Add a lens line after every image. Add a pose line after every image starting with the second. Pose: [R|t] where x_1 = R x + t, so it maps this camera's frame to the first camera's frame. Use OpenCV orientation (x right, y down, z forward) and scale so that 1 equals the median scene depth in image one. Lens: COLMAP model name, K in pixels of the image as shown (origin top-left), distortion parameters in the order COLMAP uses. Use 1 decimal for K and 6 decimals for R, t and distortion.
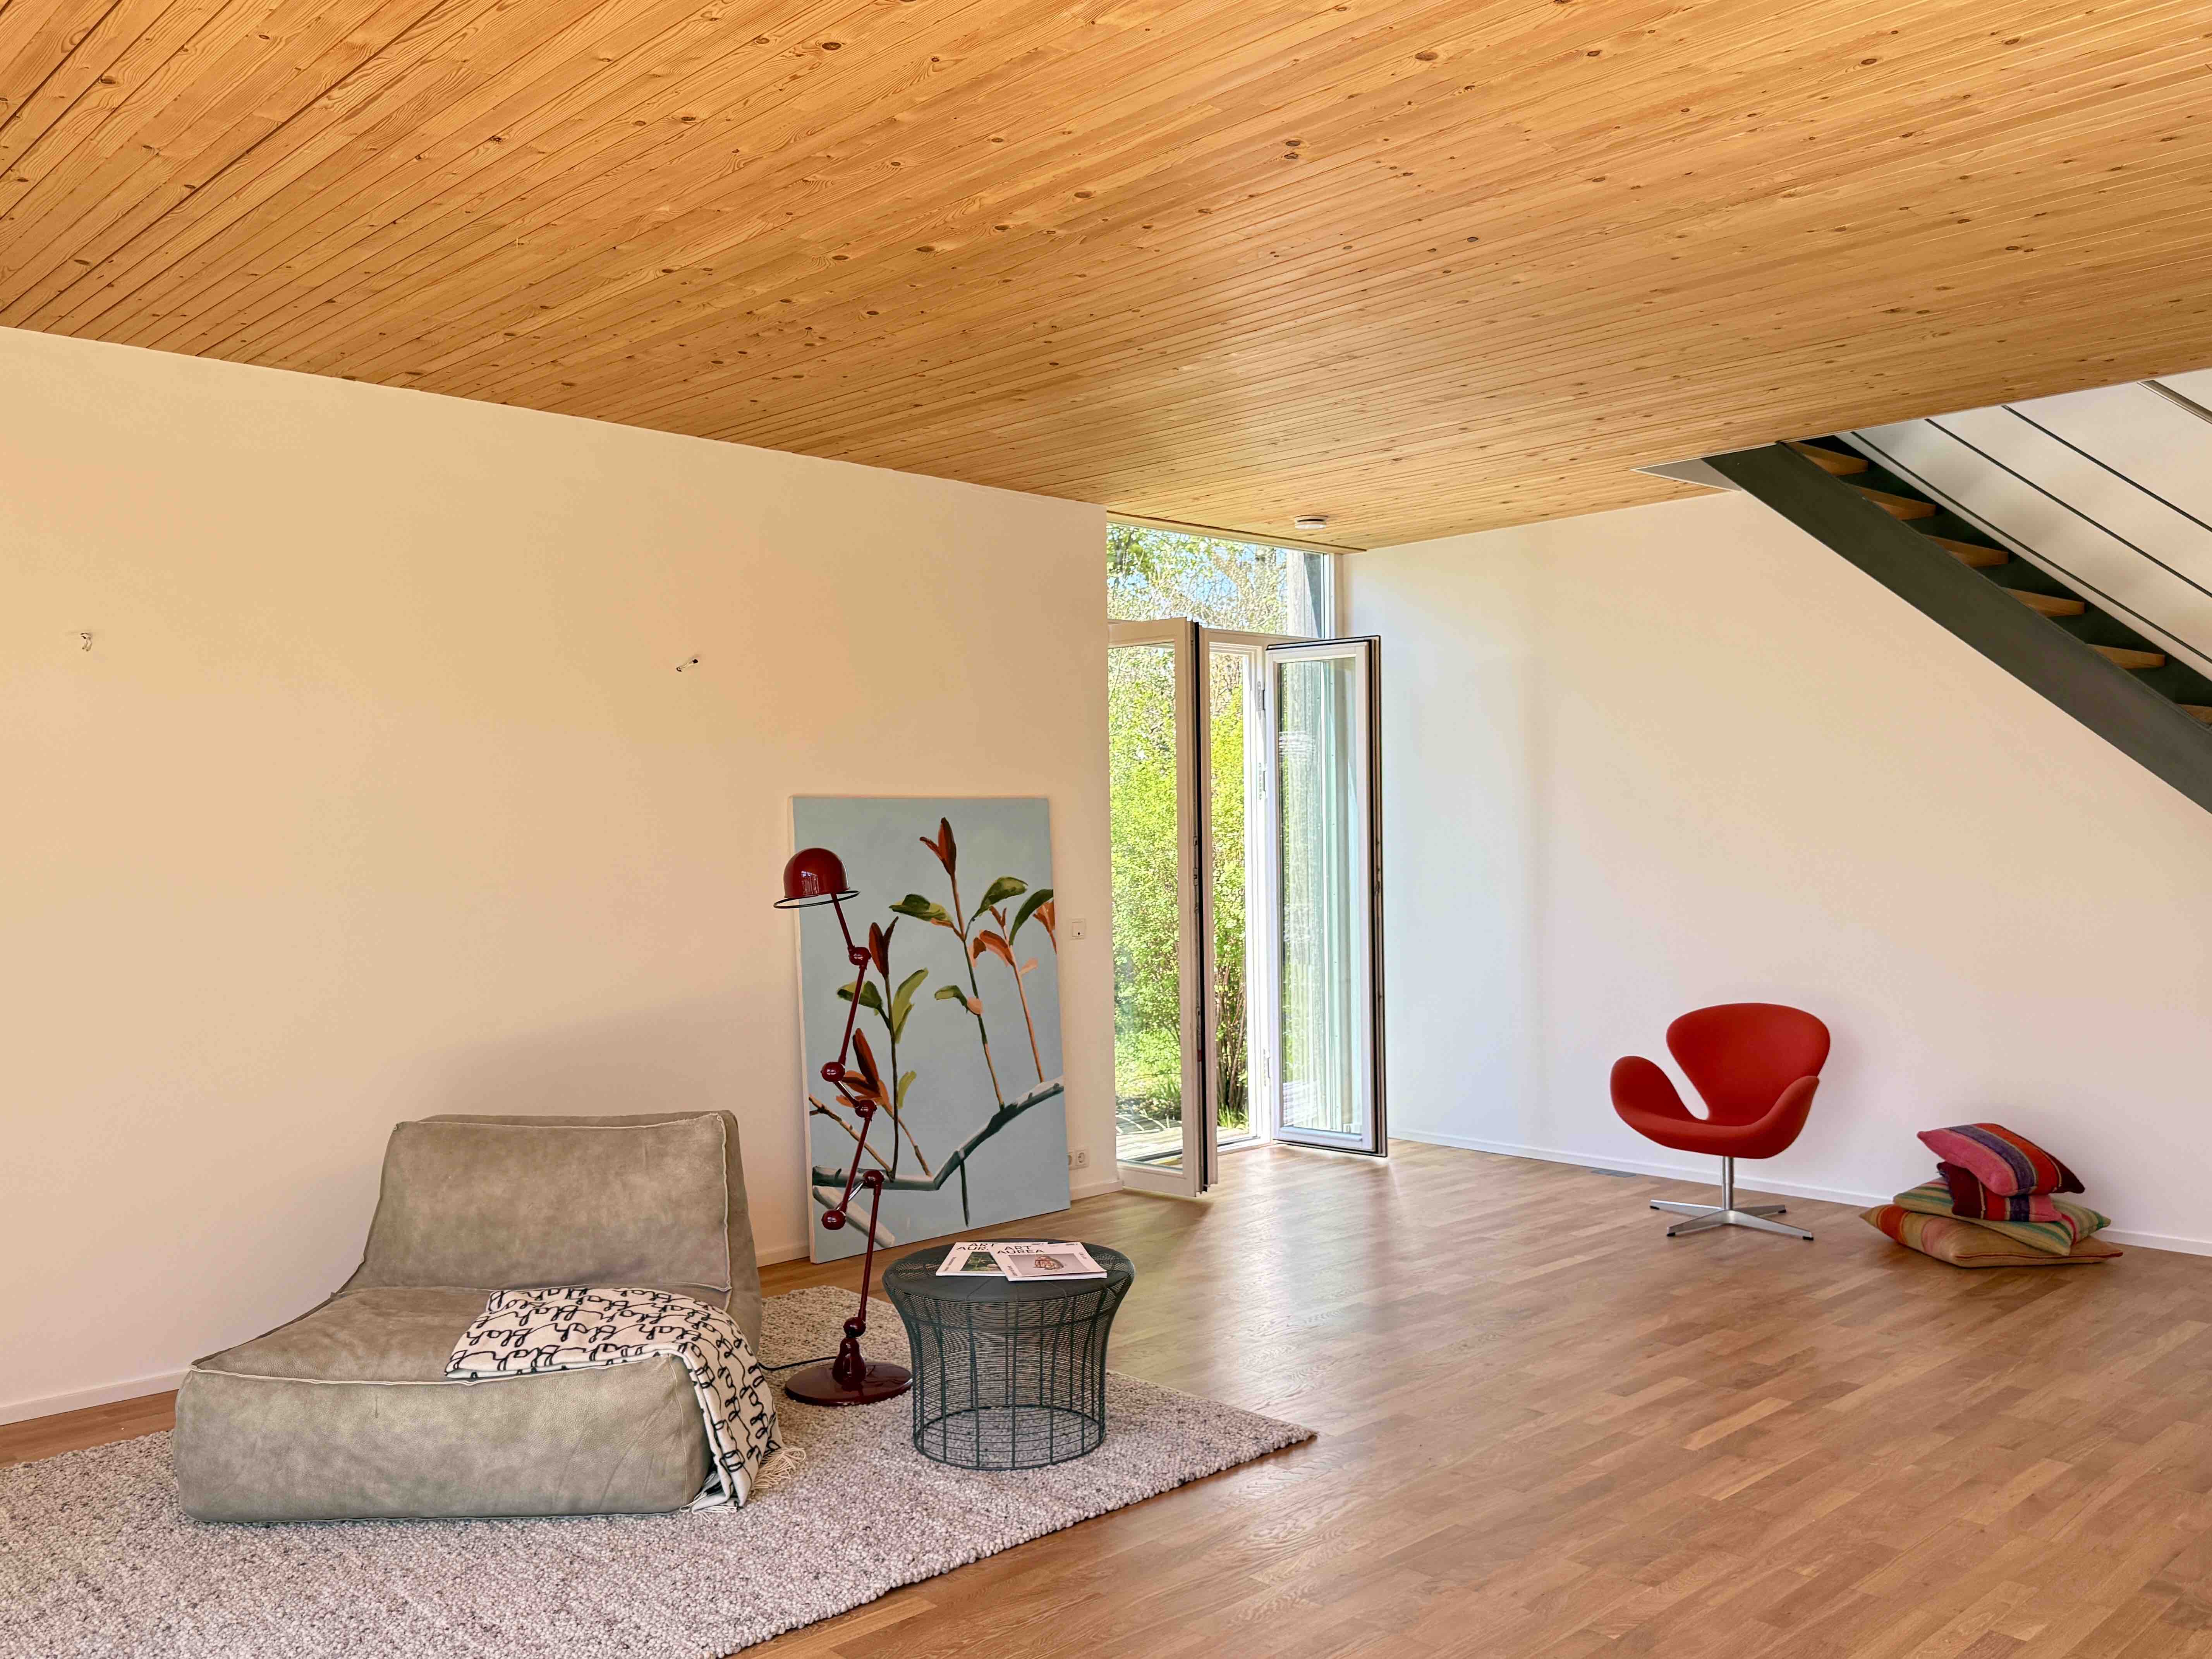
lens RADIAL K [[1854.8, 0, 1123.4], [0, 1854.8, 835.2], [0, 0, 1]] dist [0.049248, -0.082383]
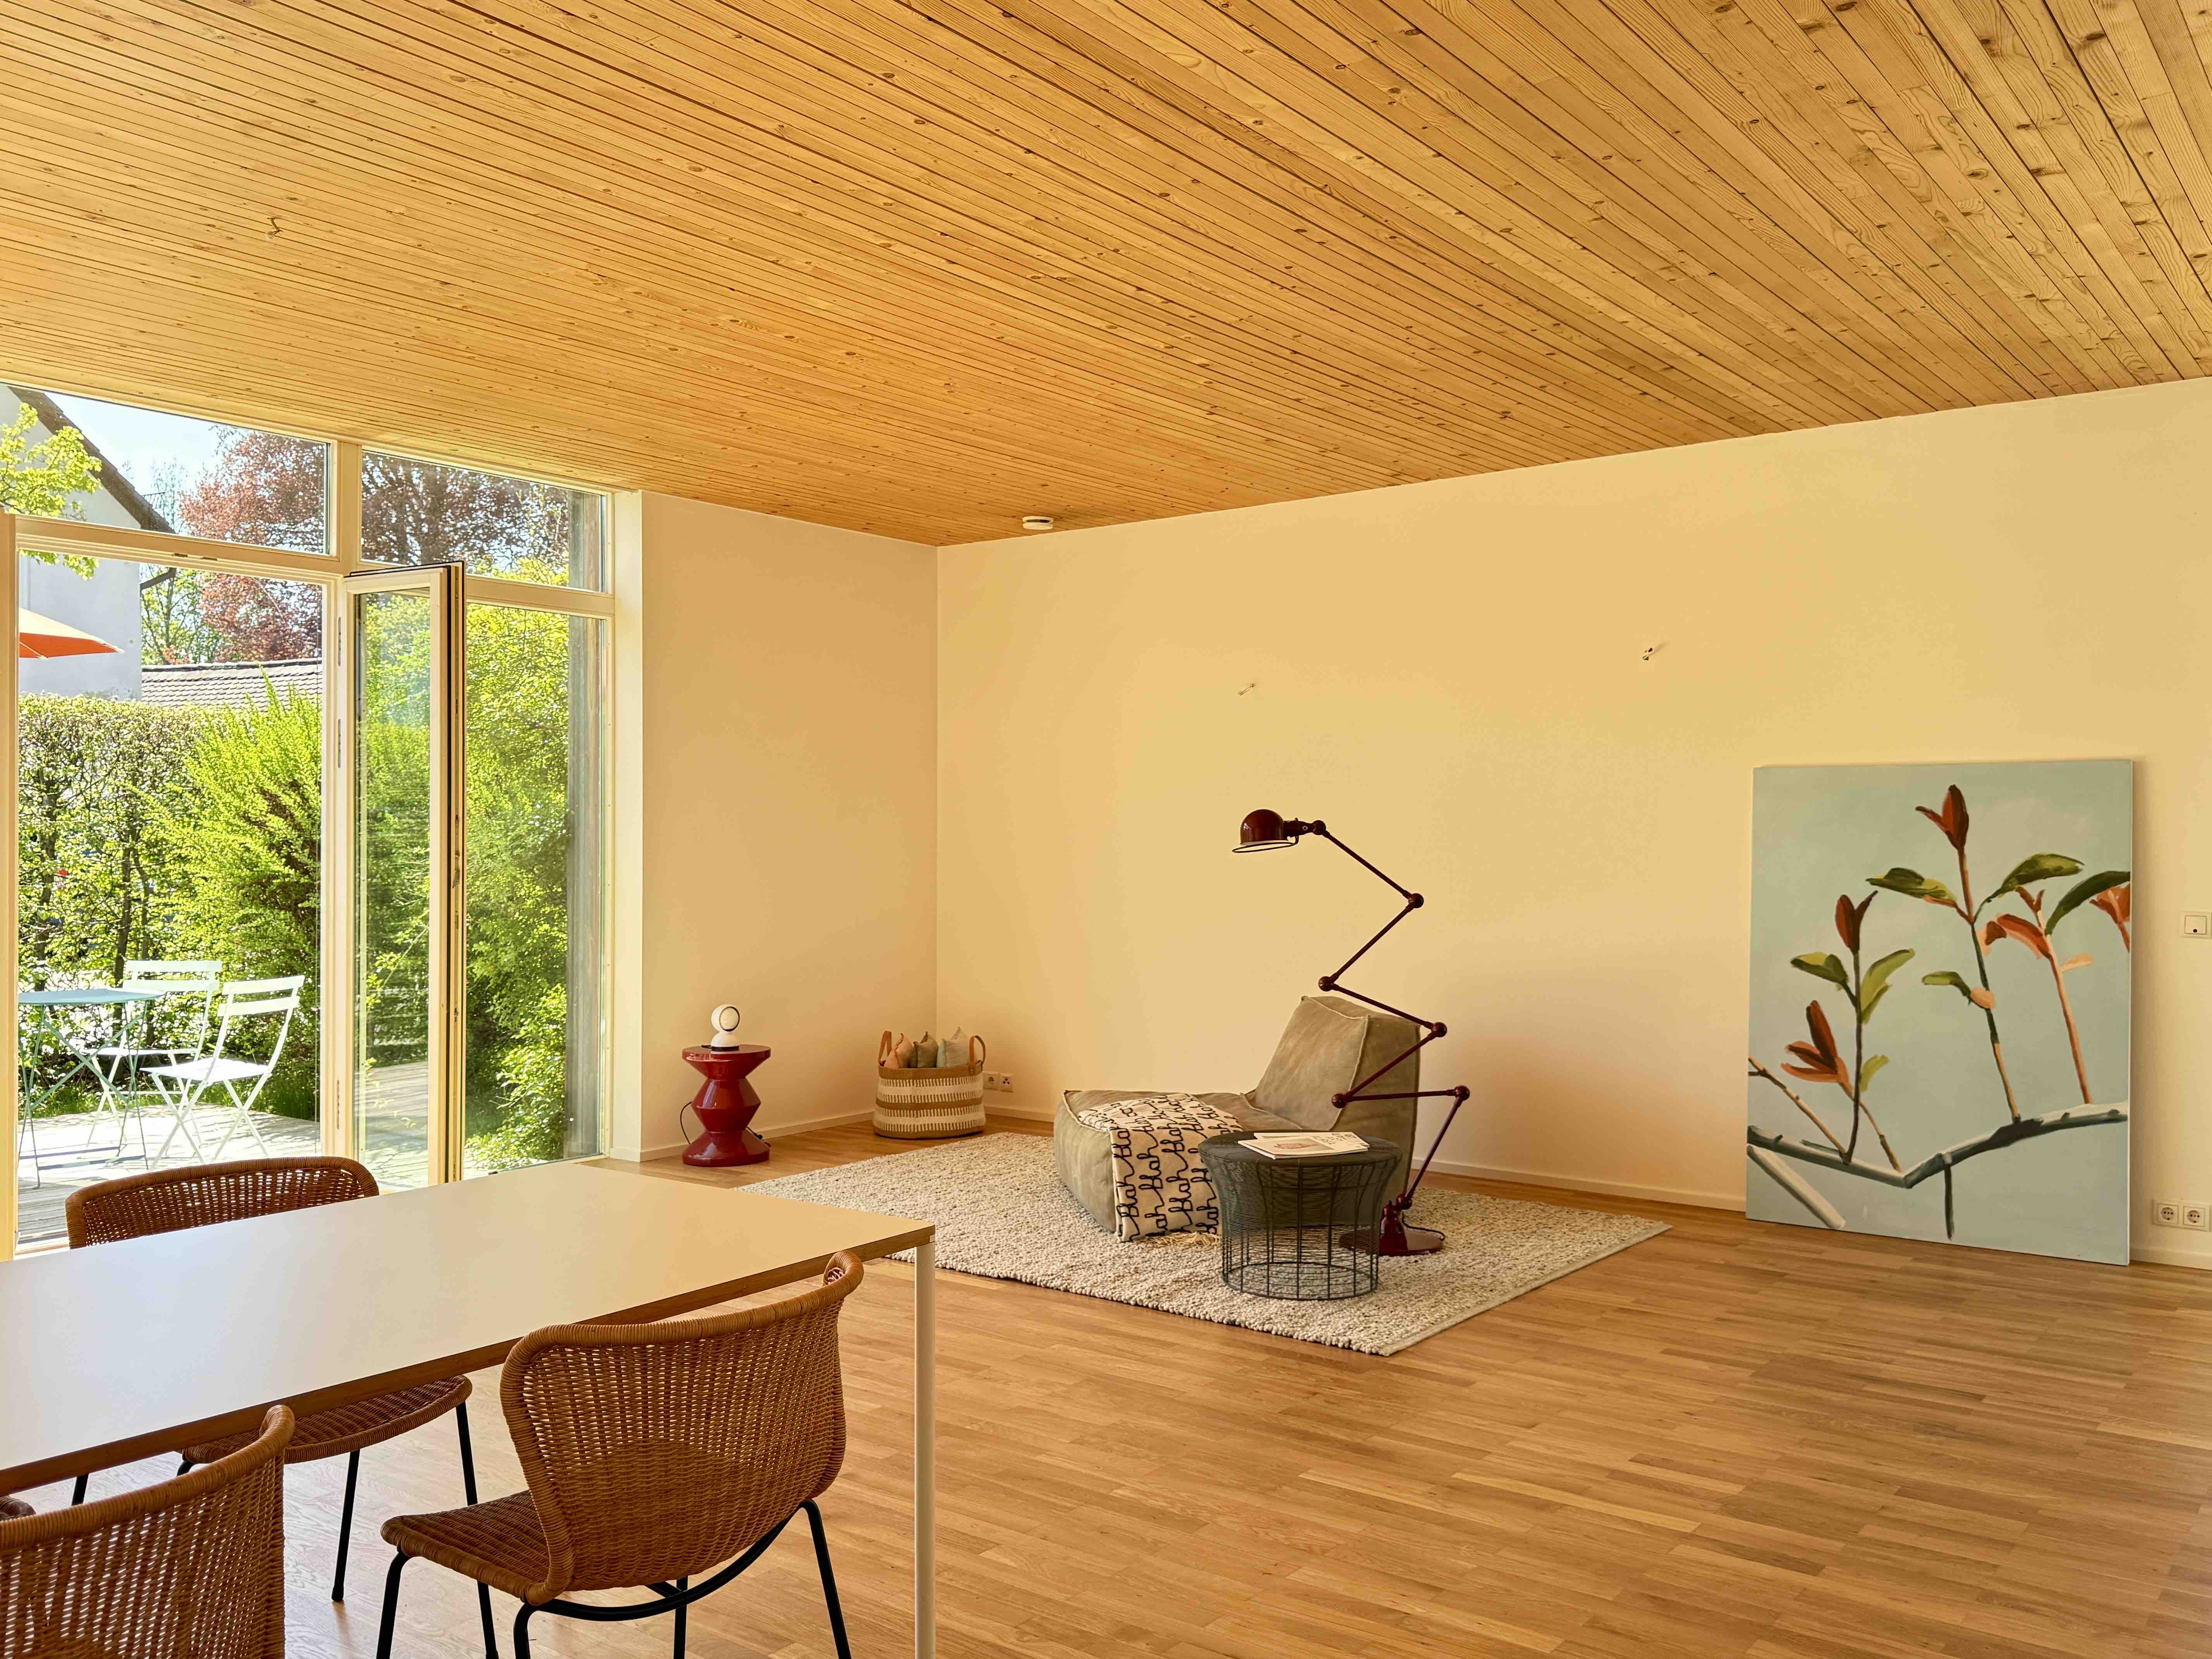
lens RADIAL K [[1854.8, 0, 1067.7], [0, 1854.8, 840.2], [0, 0, 1]] dist [0.049248, -0.082383]
pose [[0.114216, 0.006827, -0.993432, 1.080283], [-0.011088, 0.999923, 0.005597, 0.023919], [0.993394, 0.010376, 0.114283, 0.666641]]
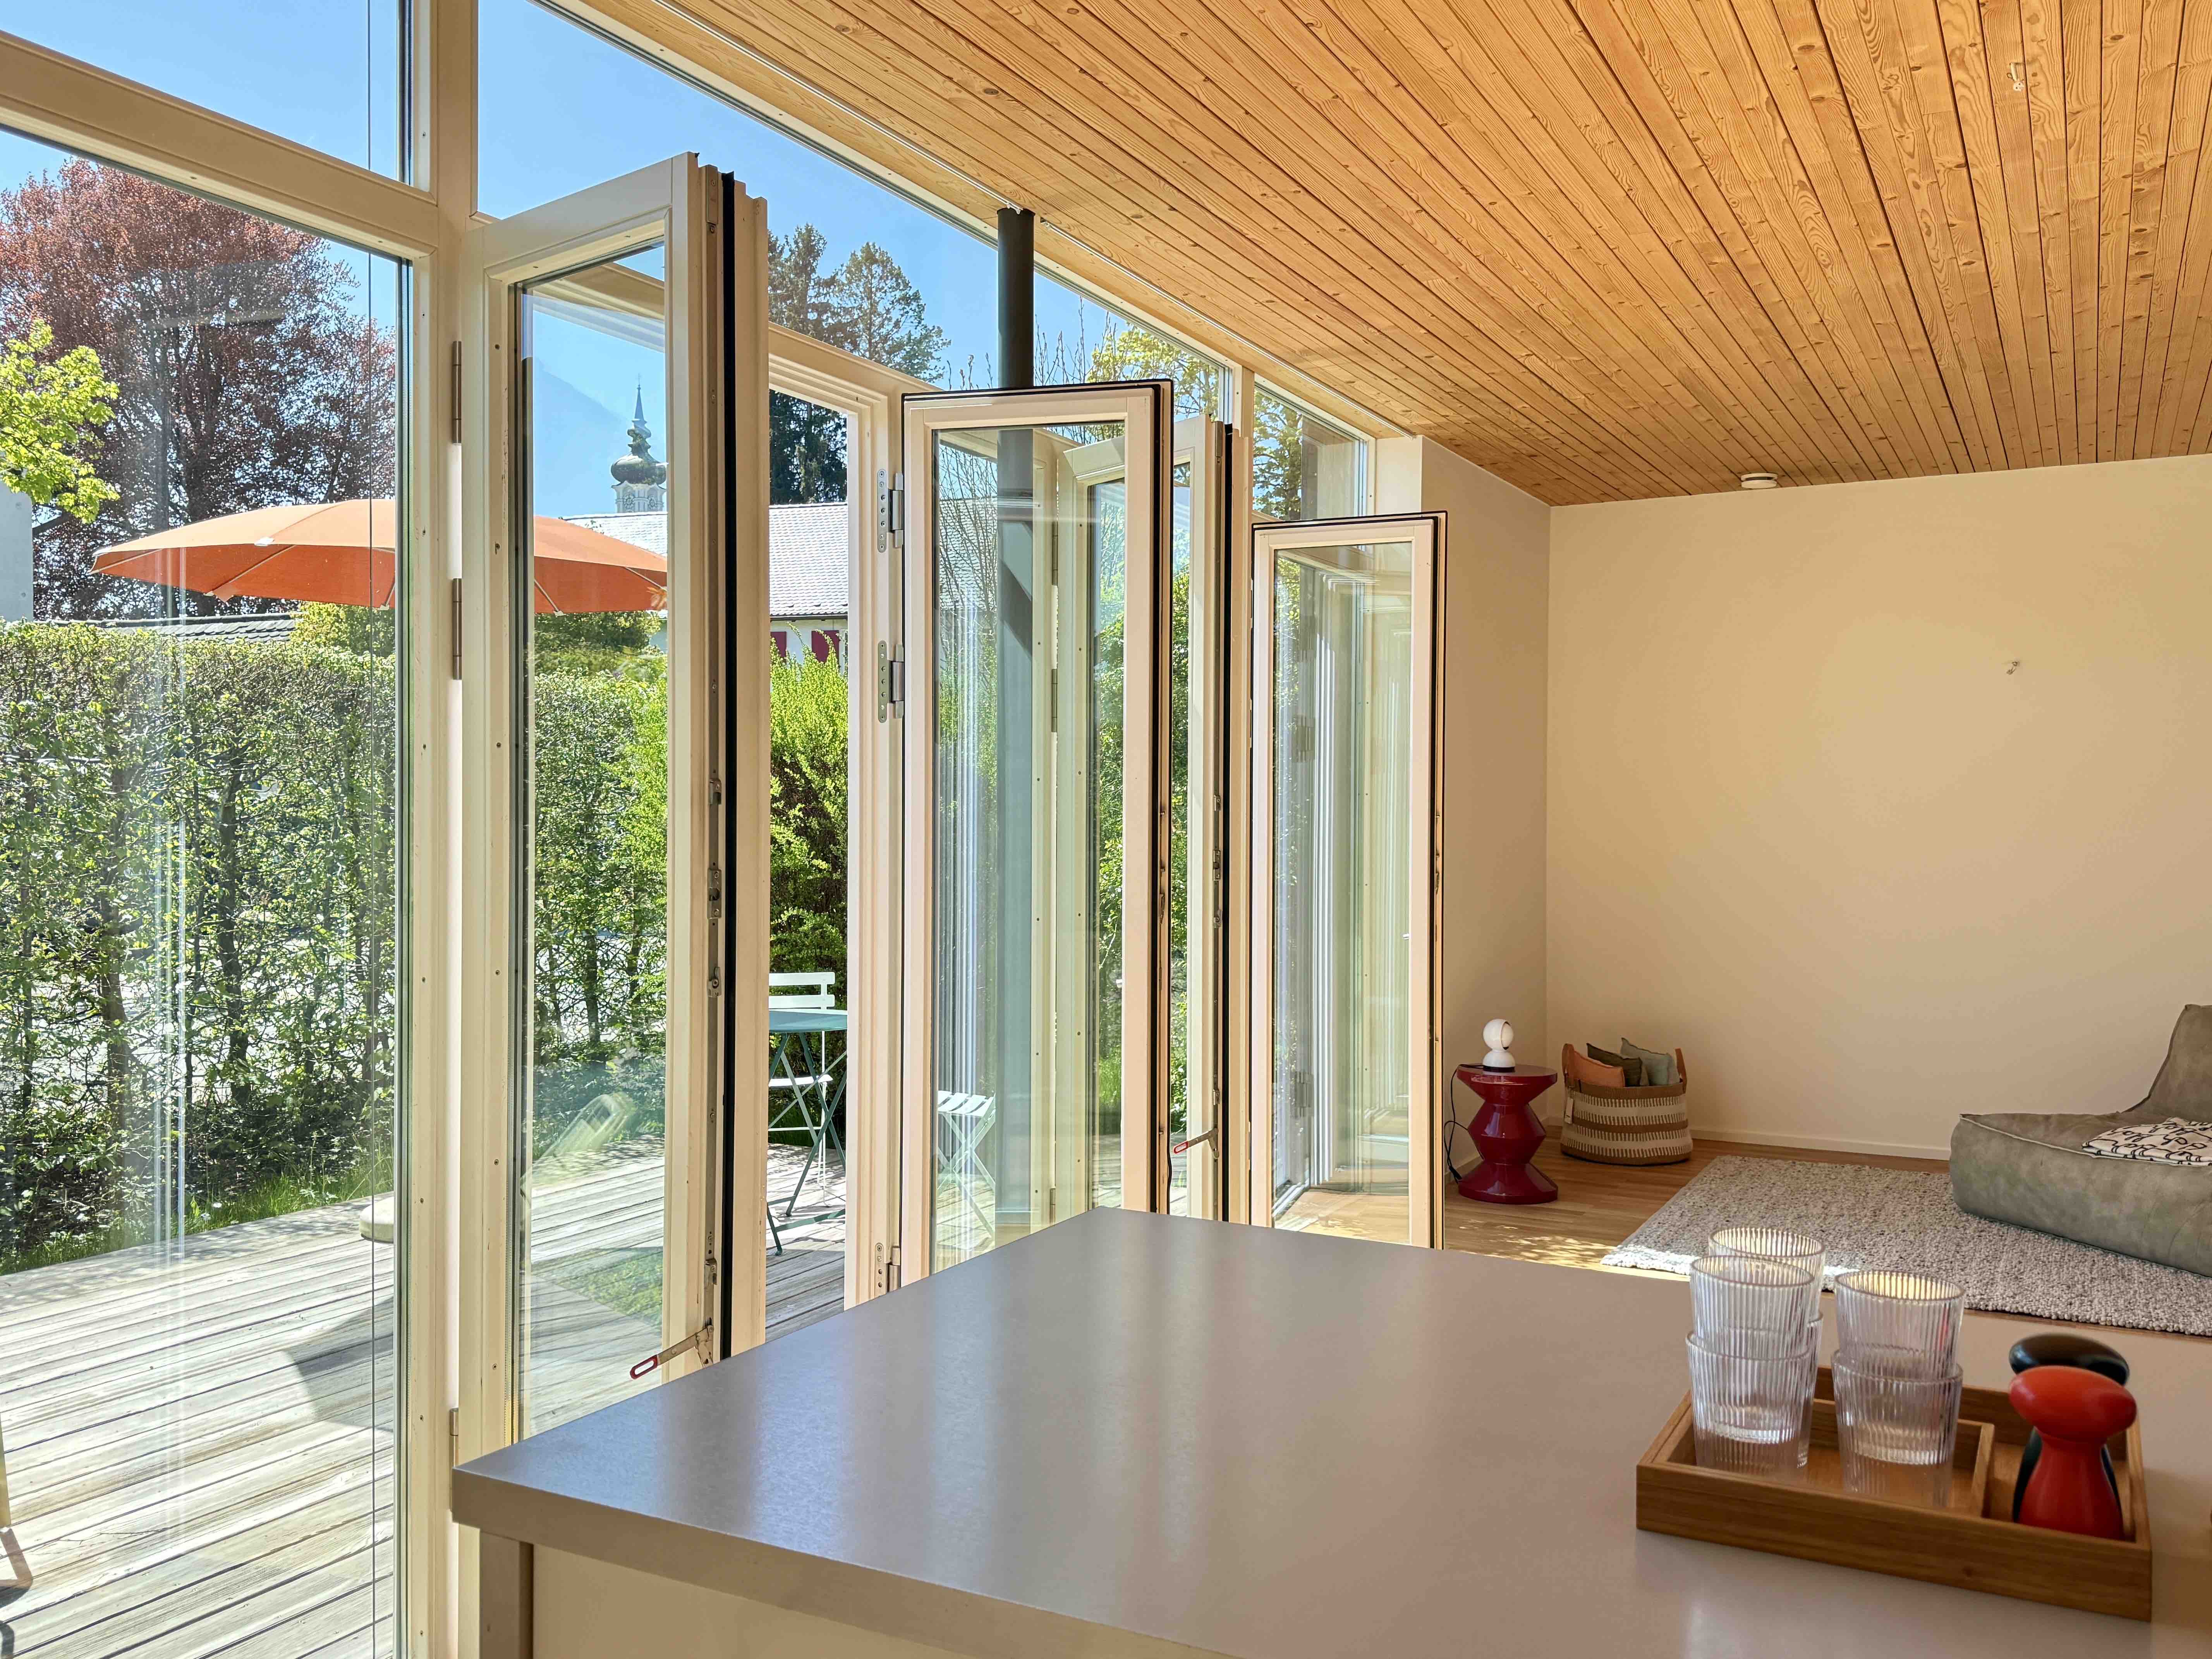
lens RADIAL K [[1854.8, 0, 1083.9], [0, 1854.8, 823.7], [0, 0, 1]] dist [0.049248, -0.082383]
pose [[0.302509, 0.019985, -0.952937, 0.689660], [-0.014859, 0.999758, 0.016250, 0.011309], [0.953031, 0.009244, 0.302733, -0.192924]]
